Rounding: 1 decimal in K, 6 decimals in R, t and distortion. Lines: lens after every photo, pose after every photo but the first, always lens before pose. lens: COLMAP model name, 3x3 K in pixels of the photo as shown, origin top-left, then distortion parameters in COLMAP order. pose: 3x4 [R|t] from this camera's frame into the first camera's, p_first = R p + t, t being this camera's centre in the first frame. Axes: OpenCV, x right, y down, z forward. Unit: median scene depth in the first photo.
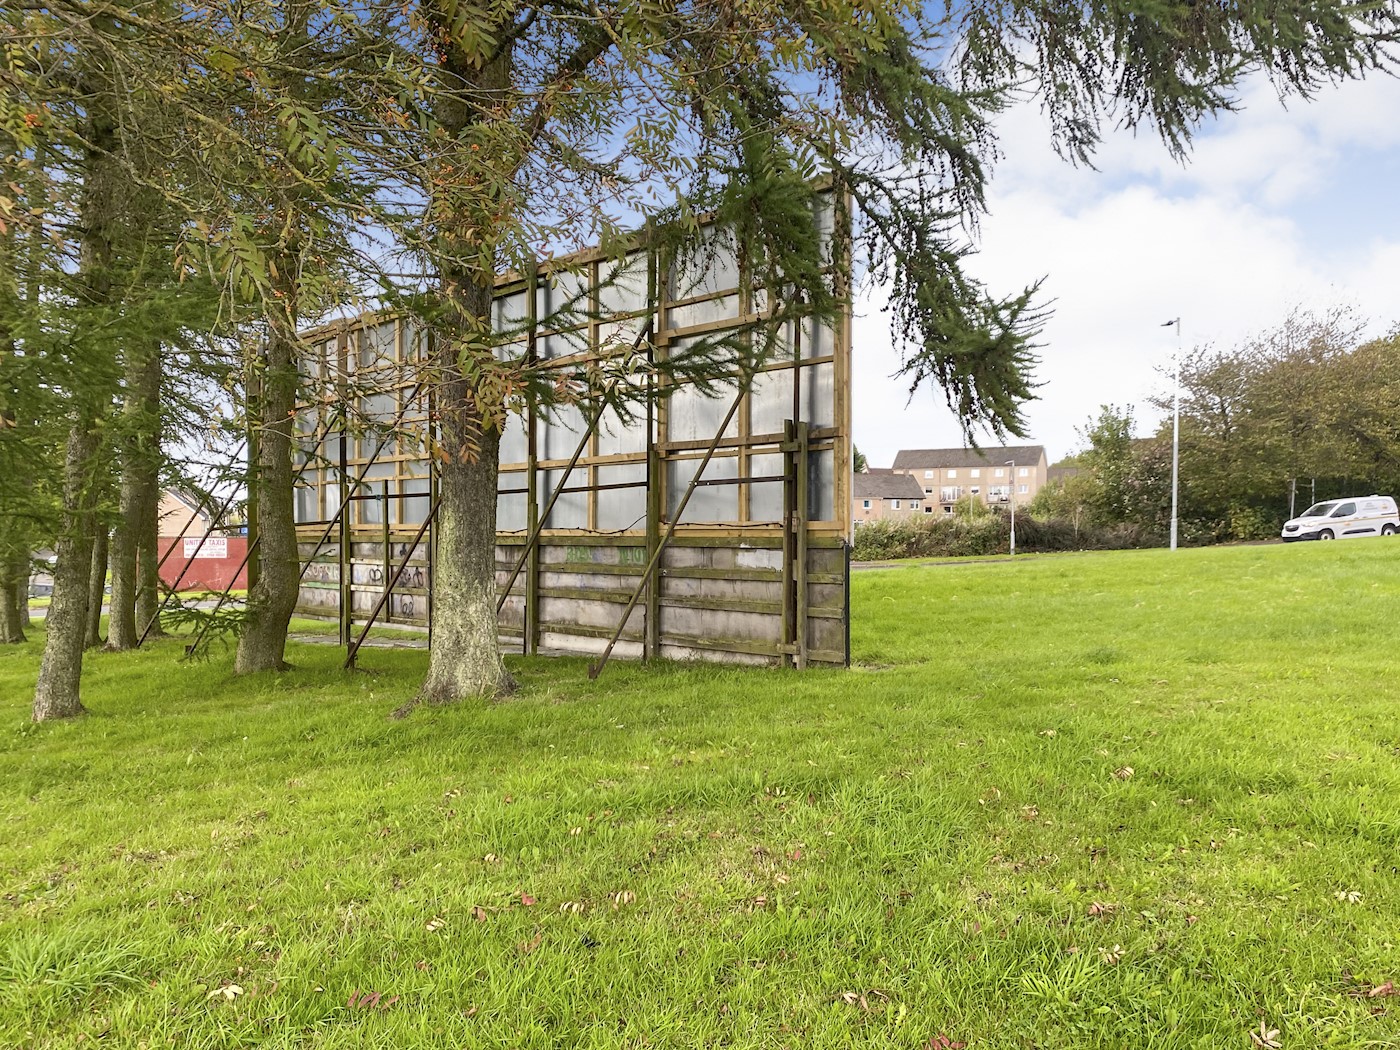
lens RADIAL K [[1101.3, 0, 727.4], [0, 1101.3, 519.4], [0, 0, 1]] dist [0.133977, -0.278929]
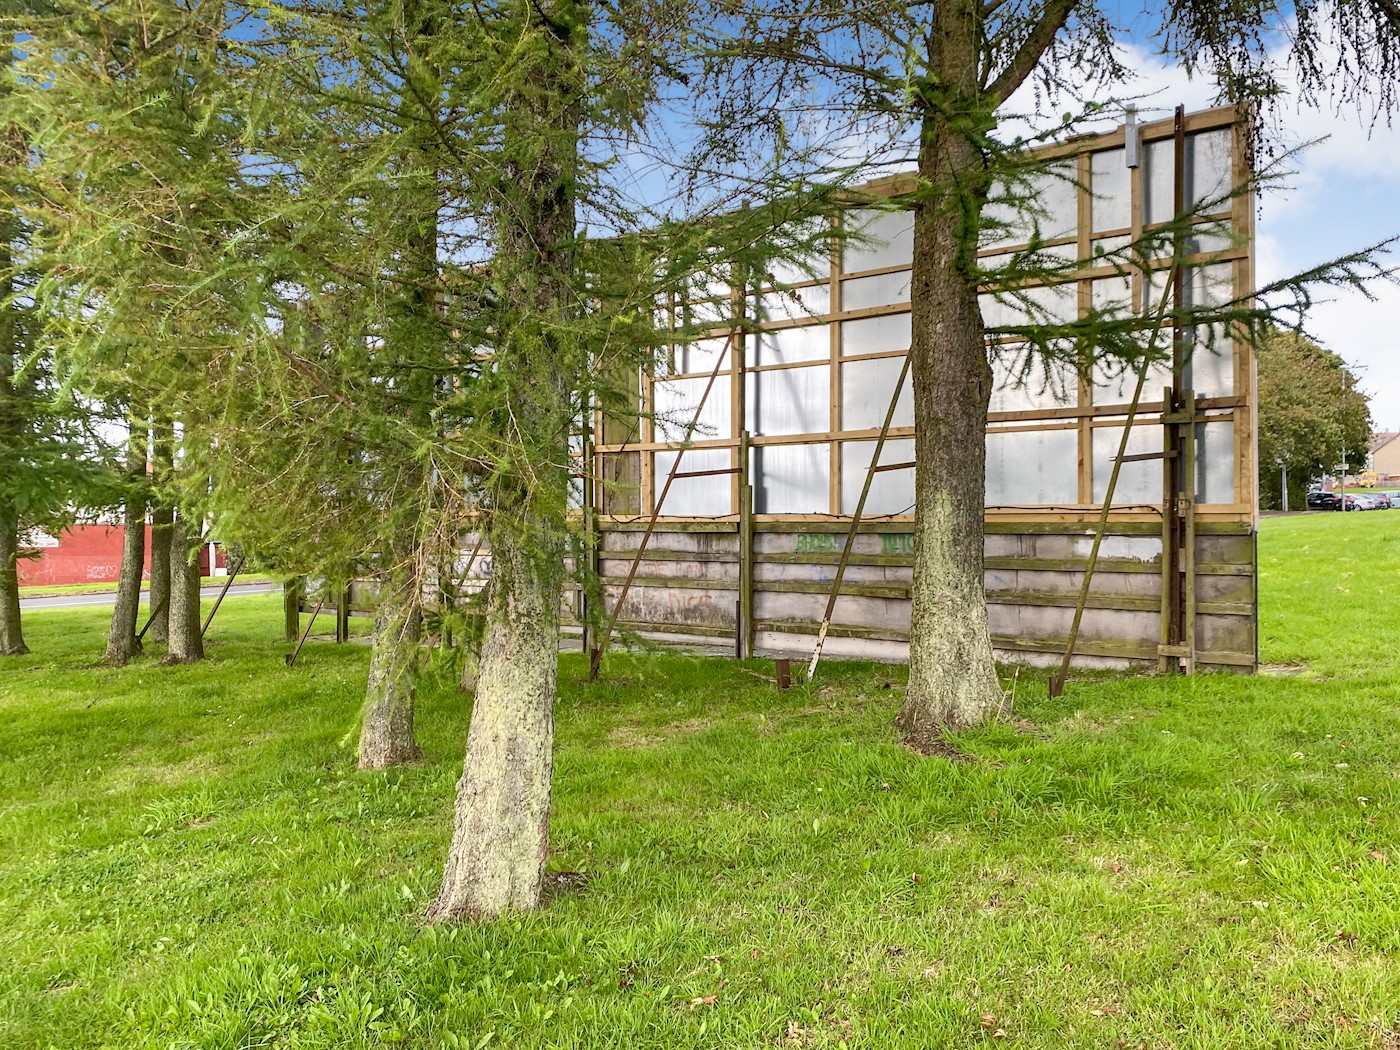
lens RADIAL K [[1101.3, 0, 727.4], [0, 1101.3, 519.4], [0, 0, 1]] dist [0.133977, -0.278929]
pose [[0.989652, -0.006256, 0.143355, -0.389930], [0.004029, 0.999867, 0.015813, -0.001324], [-0.143435, -0.015072, 0.989545, 0.169142]]
